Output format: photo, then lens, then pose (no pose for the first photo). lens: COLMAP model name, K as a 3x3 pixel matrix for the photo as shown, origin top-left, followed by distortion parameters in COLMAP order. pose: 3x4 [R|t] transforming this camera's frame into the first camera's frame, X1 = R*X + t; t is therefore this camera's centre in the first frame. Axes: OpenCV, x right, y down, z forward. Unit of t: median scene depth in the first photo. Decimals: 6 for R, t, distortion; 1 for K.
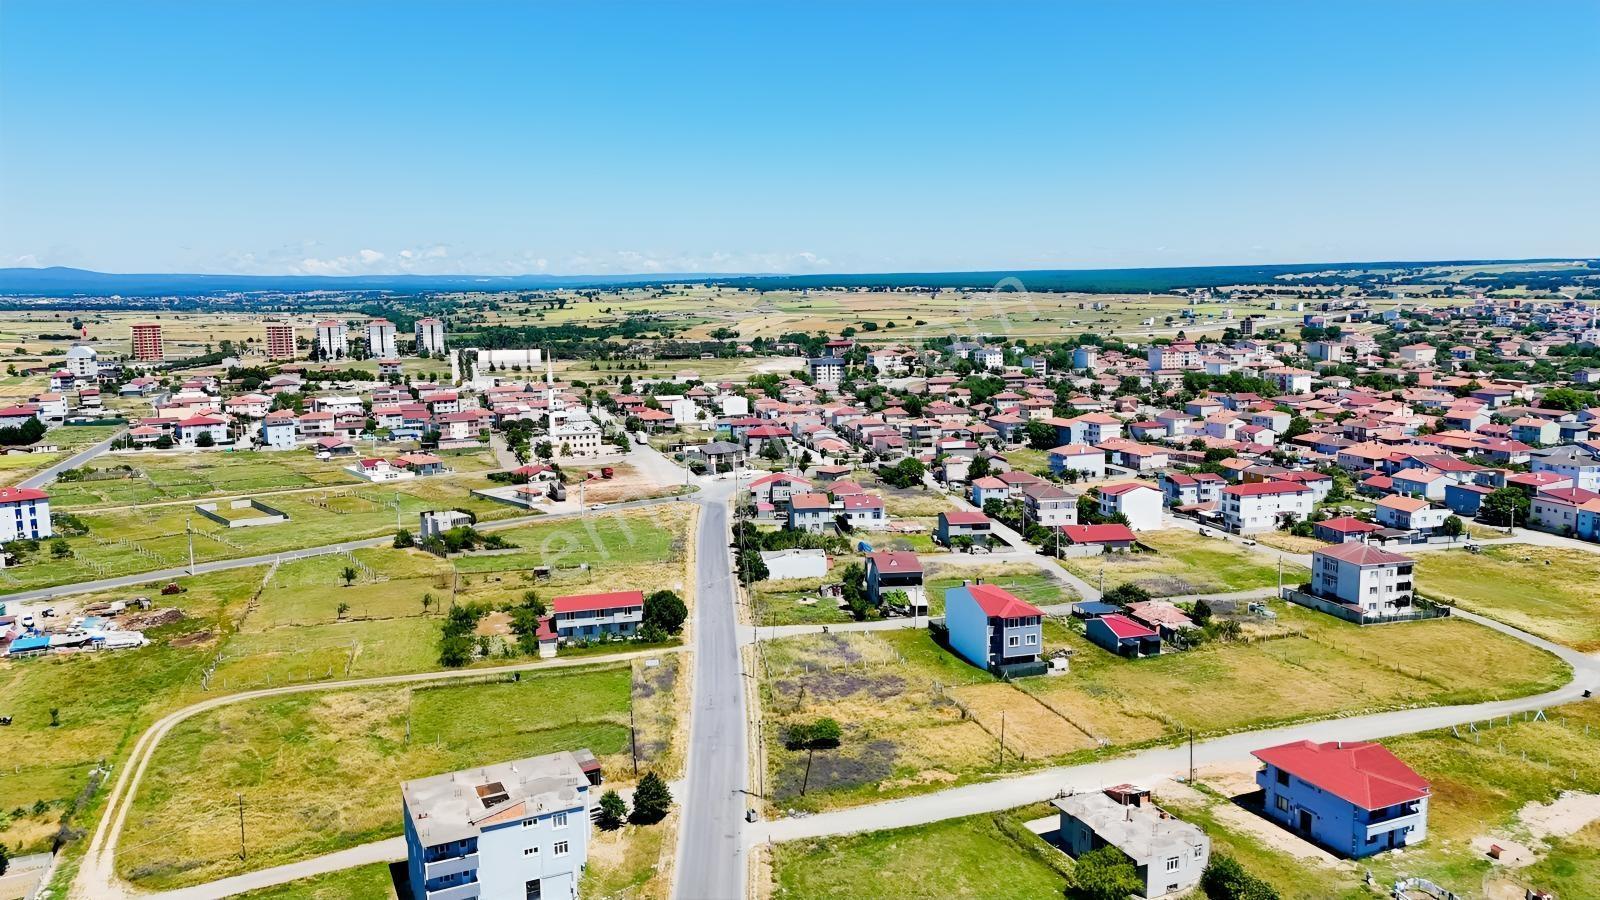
lens RADIAL K [[1173.6, 0, 802.9], [0, 1173.6, 453.4], [0, 0, 1]] dist [0.087403, -0.091442]
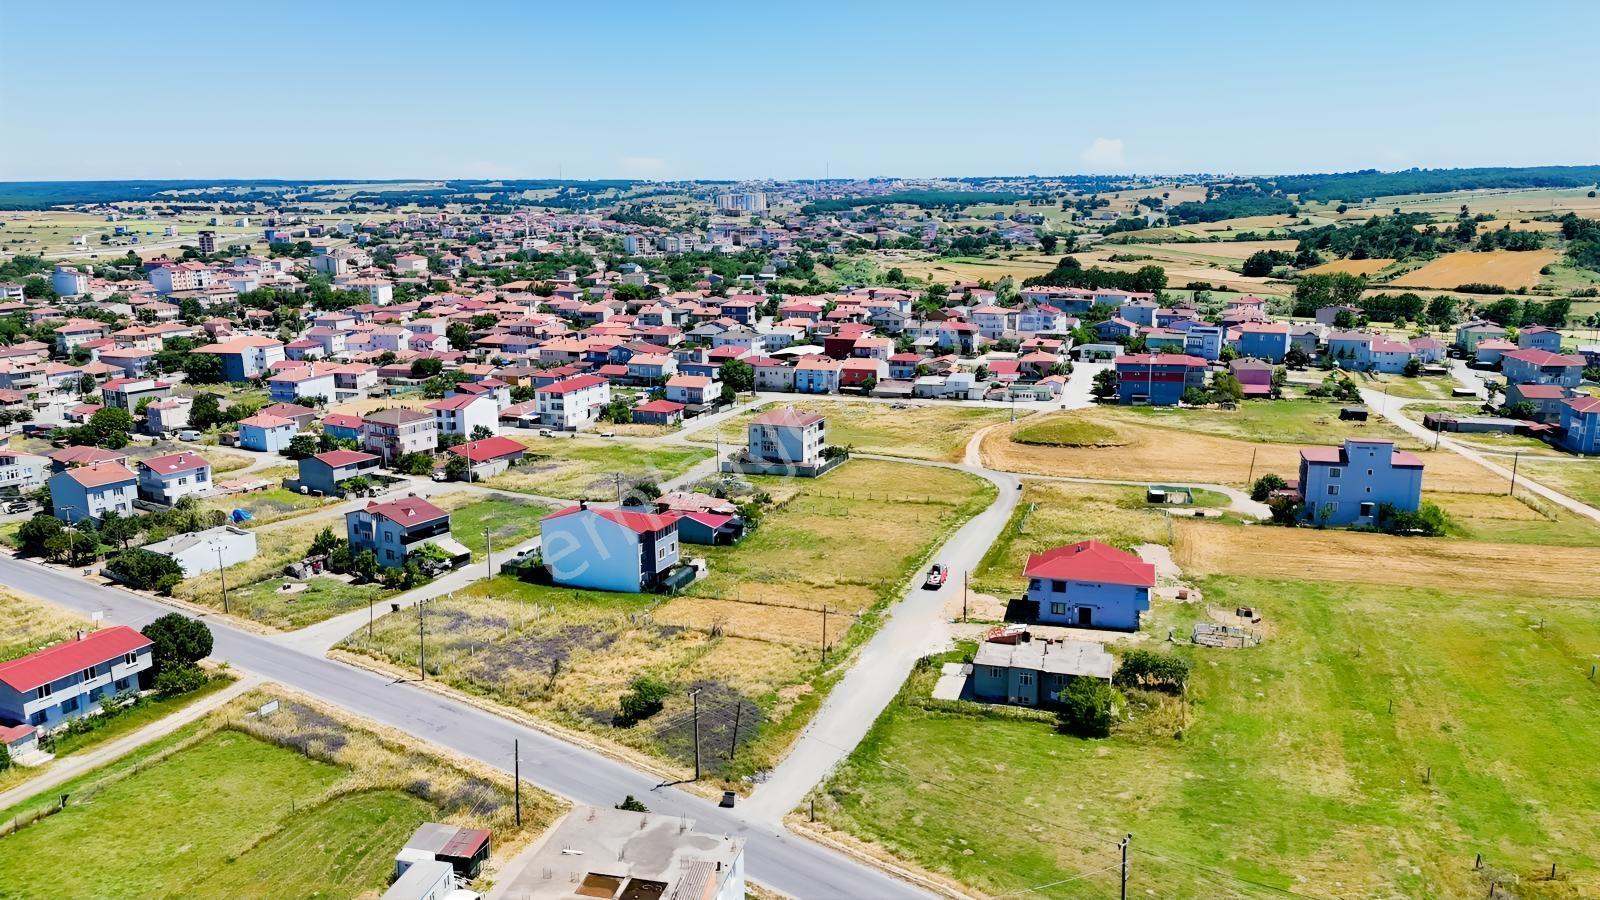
lens RADIAL K [[1173.6, 0, 802.9], [0, 1173.6, 453.4], [0, 0, 1]] dist [0.087403, -0.091442]
pose [[0.637293, -0.163544, 0.753068, -0.299633], [0.113773, 0.986480, 0.117952, -0.010450], [-0.762177, 0.010509, 0.647284, 0.218760]]
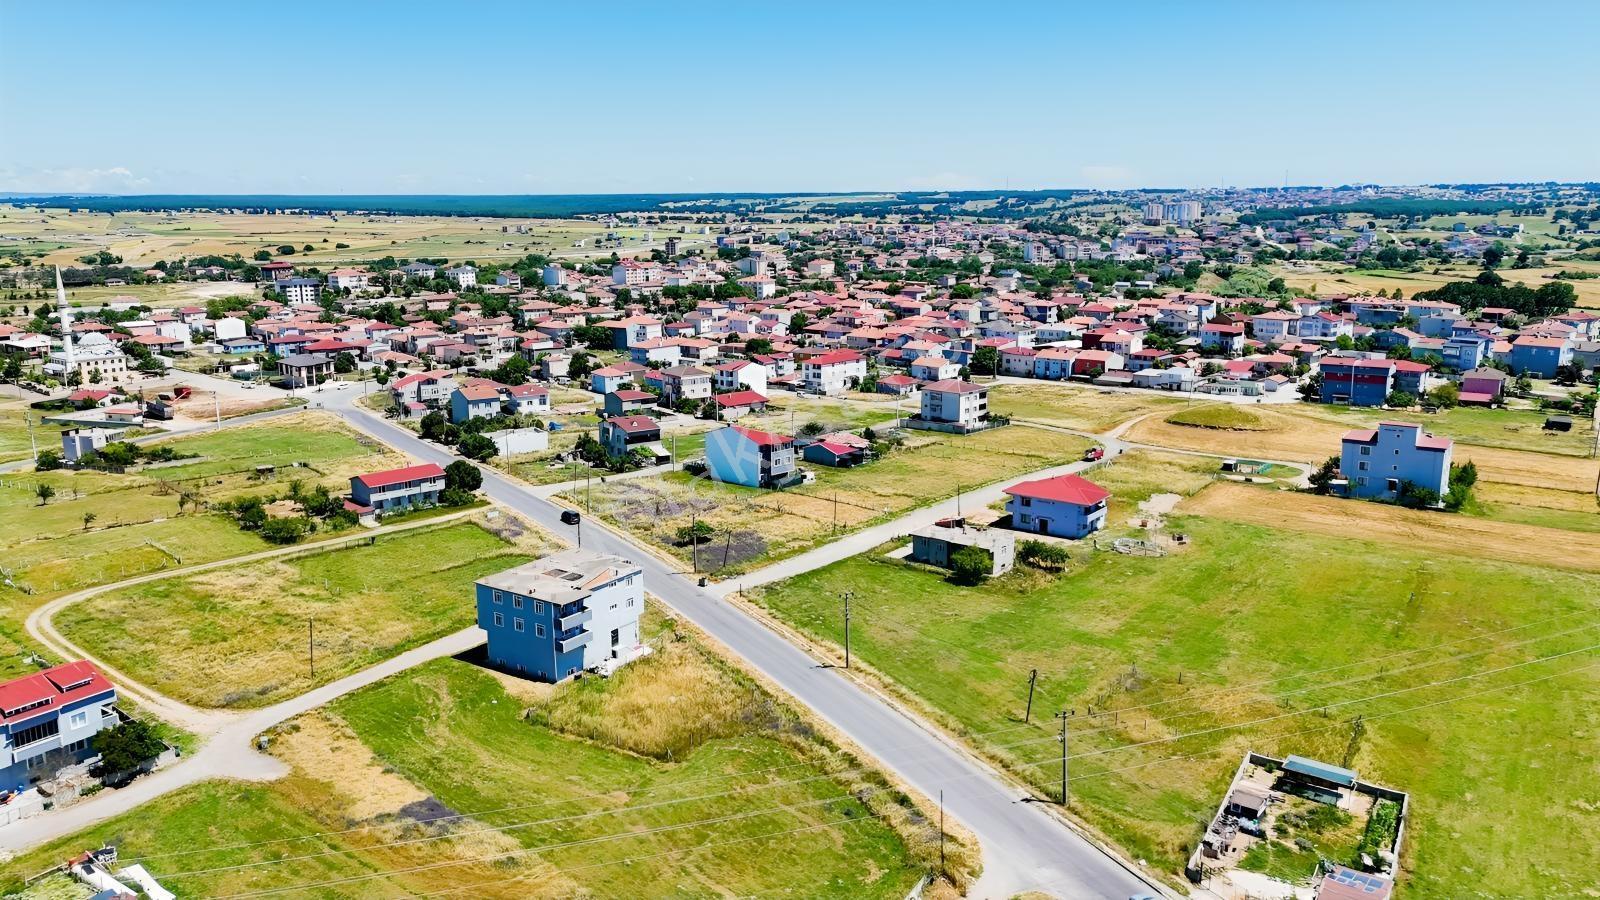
lens RADIAL K [[1173.6, 0, 802.9], [0, 1173.6, 453.4], [0, 0, 1]] dist [0.087403, -0.091442]
pose [[0.874528, -0.095498, 0.475479, -0.281369], [0.067006, 0.994811, 0.076563, 0.036568], [-0.480323, -0.035096, 0.876389, -0.096681]]
